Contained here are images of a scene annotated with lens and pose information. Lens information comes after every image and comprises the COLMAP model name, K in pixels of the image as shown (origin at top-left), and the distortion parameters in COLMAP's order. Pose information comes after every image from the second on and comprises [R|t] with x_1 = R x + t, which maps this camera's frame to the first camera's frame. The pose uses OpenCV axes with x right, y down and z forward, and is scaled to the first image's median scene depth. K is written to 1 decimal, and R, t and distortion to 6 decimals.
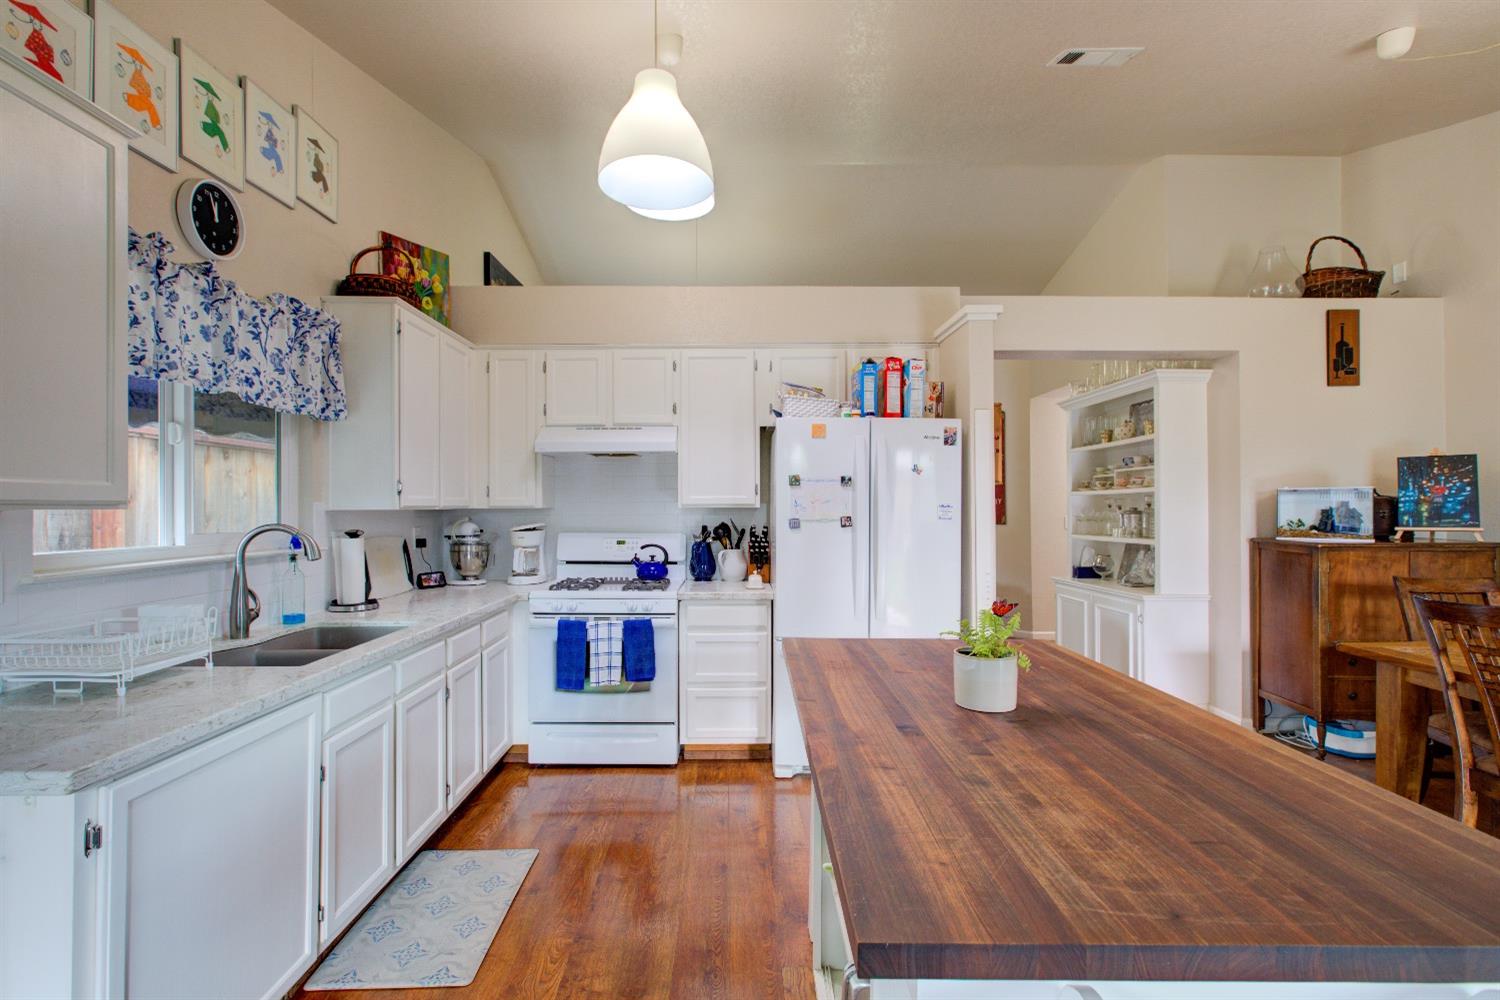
lens RADIAL K [[687.0, 0, 746.2], [0, 687.0, 515.7], [0, 0, 1]] dist [-0.001216, 0.001311]
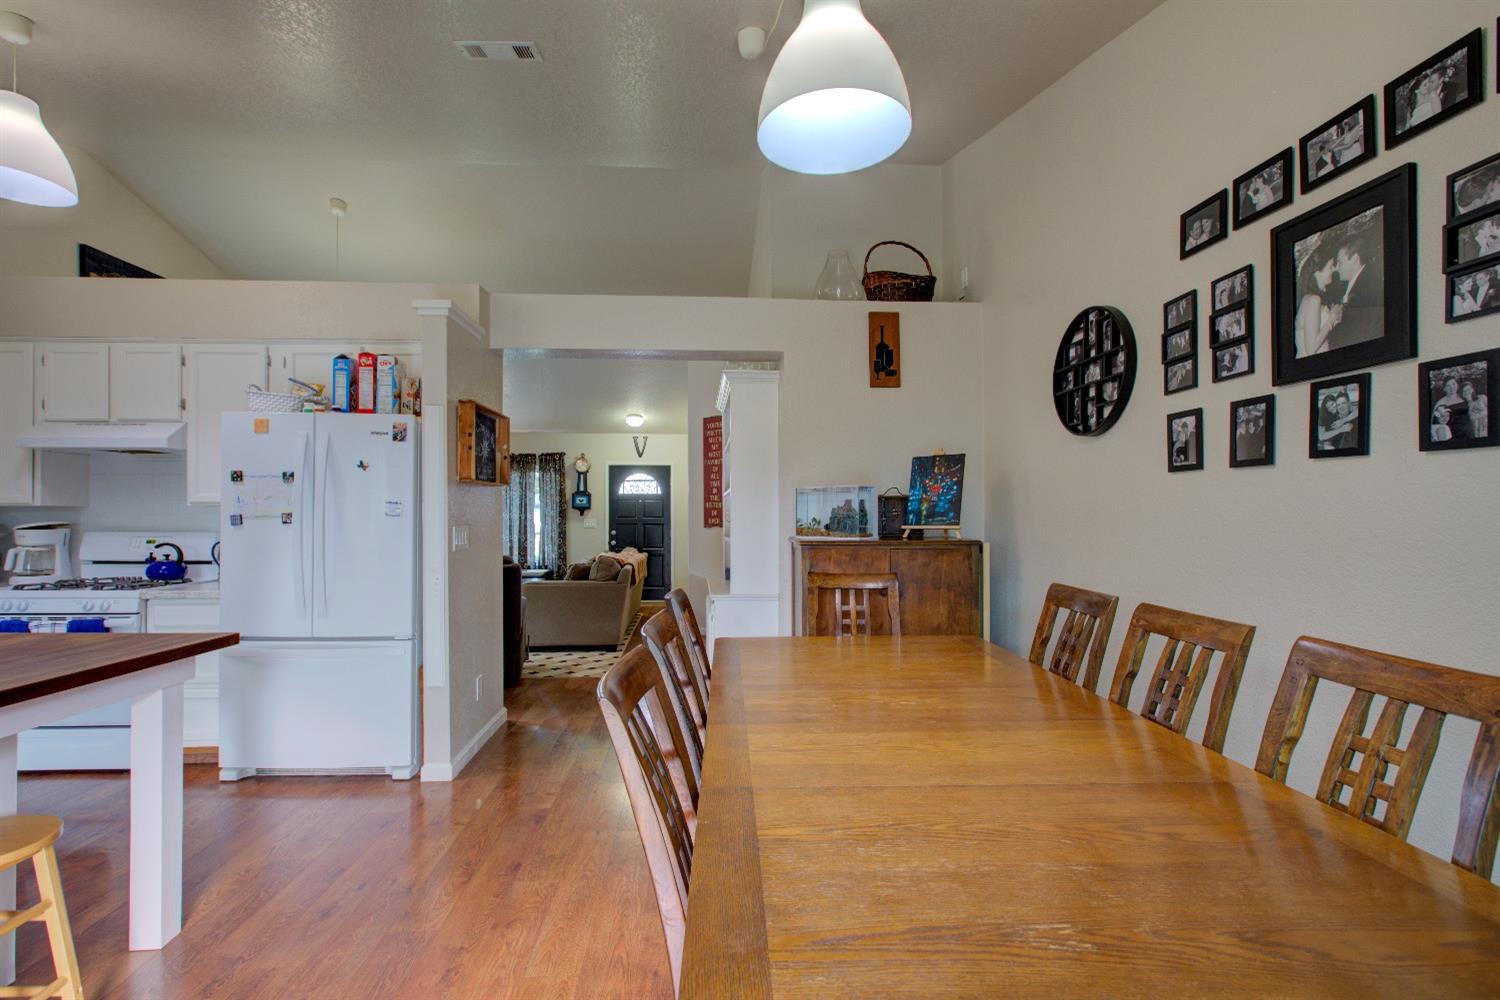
lens RADIAL K [[699.0, 0, 726.6], [0, 699.0, 512.7], [0, 0, 1]] dist [0.000590, 0.000936]
pose [[0.999172, 0.001650, 0.040656, 0.646820], [-0.001040, 0.999887, -0.015007, 0.013544], [-0.040676, 0.014952, 0.999061, -0.022580]]
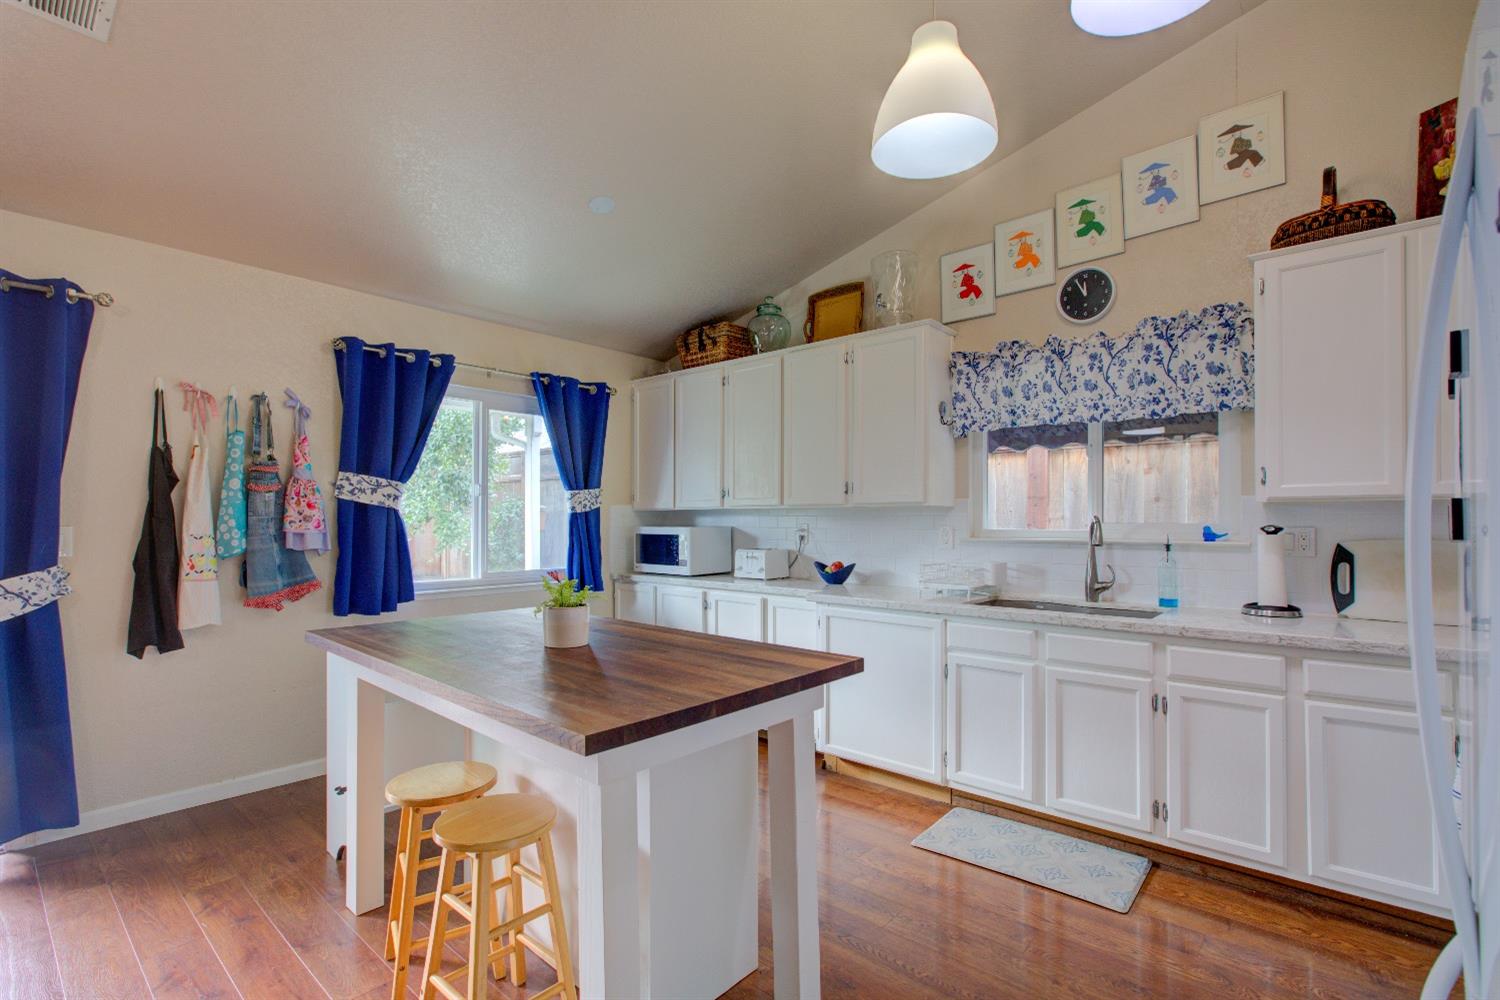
lens RADIAL K [[703.3, 0, 736.0], [0, 703.3, 514.9], [0, 0, 1]] dist [0.003006, 0.000719]
pose [[-0.669029, -0.003244, -0.743229, 0.450037], [-0.004395, 0.999990, -0.000409, 0.007880], [0.743223, 0.002993, -0.669037, 0.868254]]
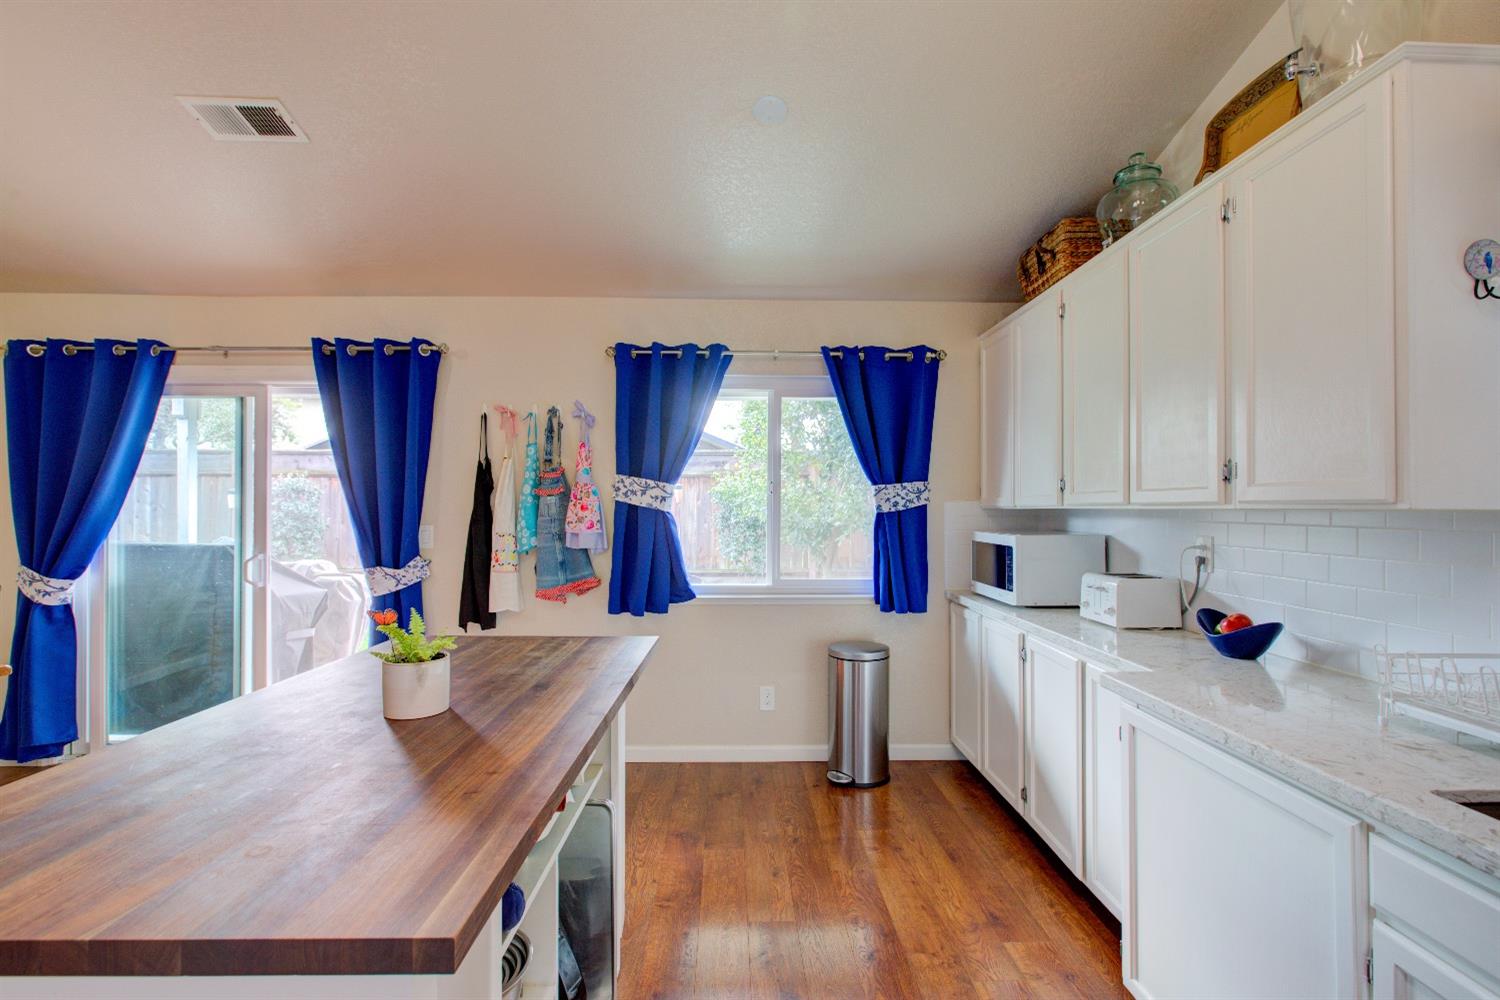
lens RADIAL K [[680.5, 0, 746.0], [0, 680.5, 499.0], [0, 0, 1]] dist [-0.007596, 0.000546]
pose [[-0.999846, 0.000131, -0.017534, -0.052885], [0.000174, 0.999997, -0.002457, -0.011532], [0.017533, -0.002460, -0.999843, 0.794540]]
